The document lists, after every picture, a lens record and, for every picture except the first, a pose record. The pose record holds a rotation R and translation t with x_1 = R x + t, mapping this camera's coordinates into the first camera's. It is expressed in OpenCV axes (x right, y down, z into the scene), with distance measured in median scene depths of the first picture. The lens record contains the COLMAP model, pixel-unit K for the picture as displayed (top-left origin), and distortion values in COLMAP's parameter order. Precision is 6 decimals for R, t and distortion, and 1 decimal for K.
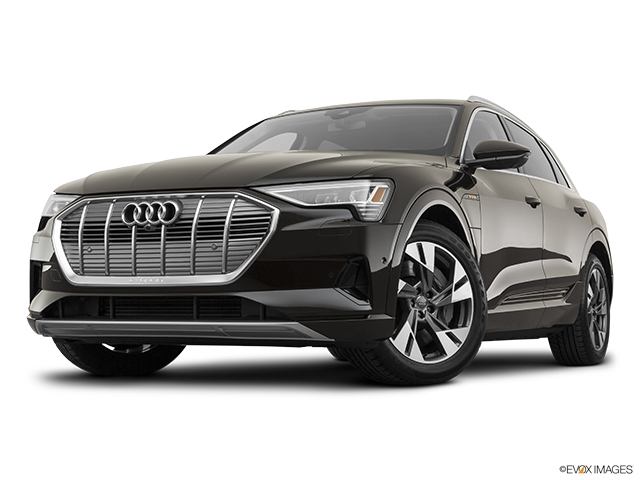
lens RADIAL K [[1082.7, 0, 318.8], [0, 1082.7, 241.7], [0, 0, 1]] dist [0.043689, 0.000000]
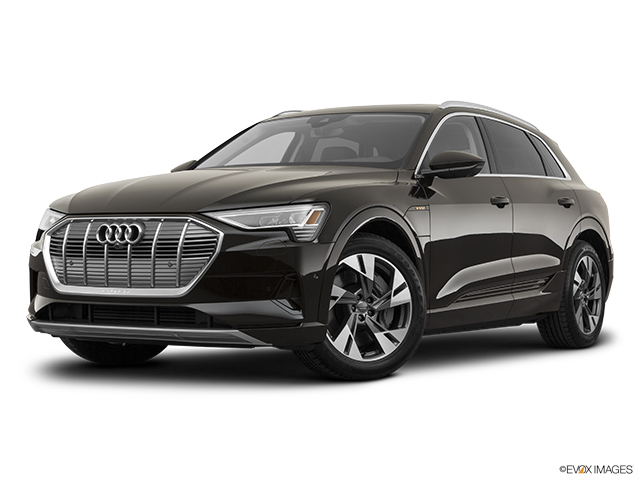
lens RADIAL K [[1173.2, 0, 324.9], [0, 1173.2, 238.7], [0, 0, 1]] dist [0.032129, 0.000000]
pose [[0.996431, -0.000577, -0.084408, 0.164335], [0.004694, 0.998808, 0.048589, -0.077623], [0.084279, -0.048812, 0.995246, -0.229139]]
